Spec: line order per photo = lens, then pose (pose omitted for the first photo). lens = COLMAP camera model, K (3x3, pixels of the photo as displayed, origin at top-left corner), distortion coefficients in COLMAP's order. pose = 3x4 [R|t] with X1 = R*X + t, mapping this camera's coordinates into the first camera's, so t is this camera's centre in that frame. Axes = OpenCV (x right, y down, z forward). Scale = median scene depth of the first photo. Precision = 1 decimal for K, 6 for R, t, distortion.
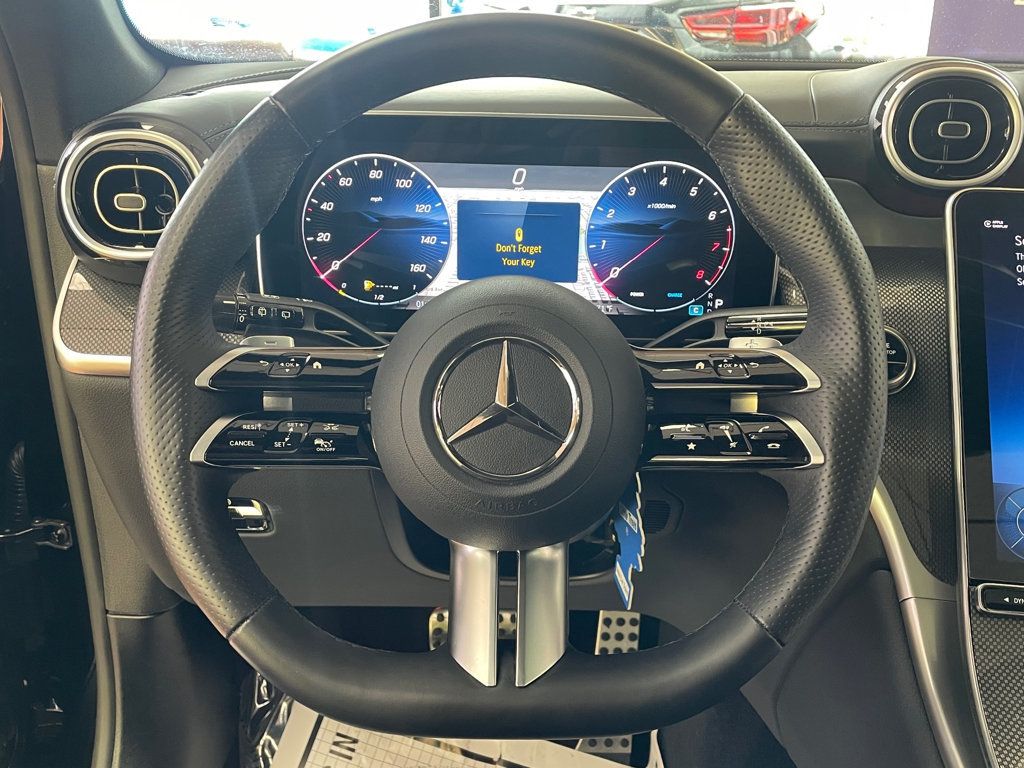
lens RADIAL K [[975.9, 0, 512.0], [0, 975.9, 384.0], [0, 0, 1]] dist [0.048848, -0.001762]
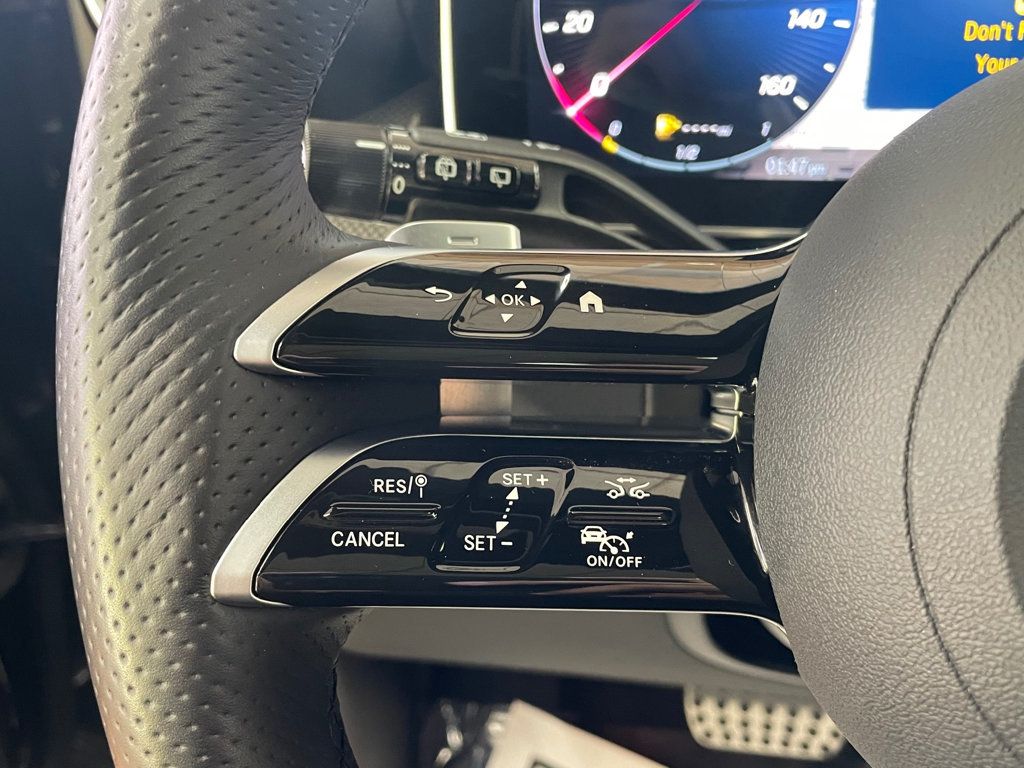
lens RADIAL K [[975.9, 0, 512.0], [0, 975.9, 384.0], [0, 0, 1]] dist [0.048848, -0.001762]
pose [[0.979000, 0.036808, -0.200511, -0.130535], [-0.020103, 0.996202, 0.084721, -0.015932], [0.202867, -0.078911, 0.976021, 0.550550]]
